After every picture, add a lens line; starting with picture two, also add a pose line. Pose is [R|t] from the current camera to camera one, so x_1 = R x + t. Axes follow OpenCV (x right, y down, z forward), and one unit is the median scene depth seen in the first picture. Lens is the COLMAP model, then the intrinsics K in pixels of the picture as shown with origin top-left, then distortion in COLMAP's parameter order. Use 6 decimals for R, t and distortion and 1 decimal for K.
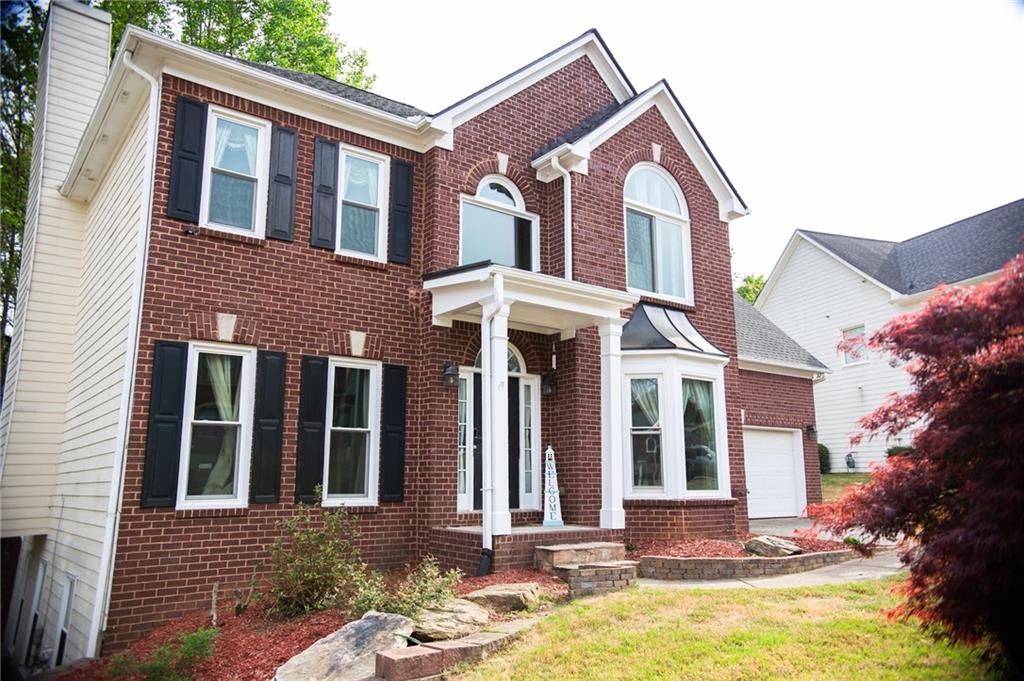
lens RADIAL K [[722.4, 0, 513.1], [0, 722.4, 346.6], [0, 0, 1]] dist [0.044762, 0.002369]
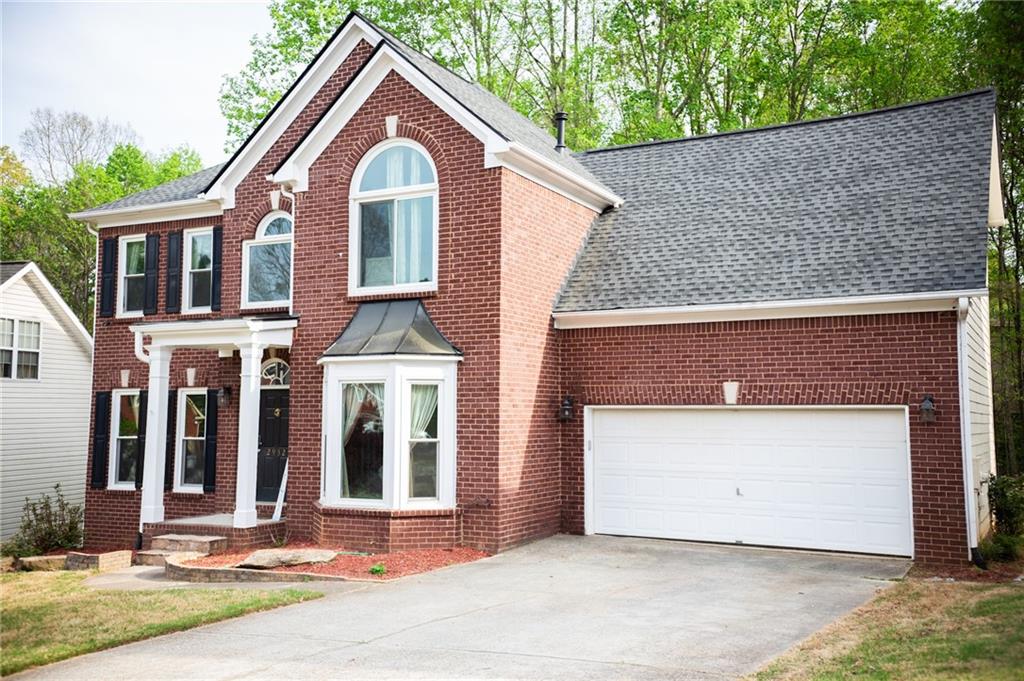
lens RADIAL K [[975.4, 0, 510.7], [0, 975.4, 337.5], [0, 0, 1]] dist [0.171071, 0.000000]
pose [[0.419625, -0.070580, -0.904949, 1.590011], [0.164348, 0.986402, -0.000725, 0.020737], [0.892695, -0.148423, 0.425519, 0.672678]]
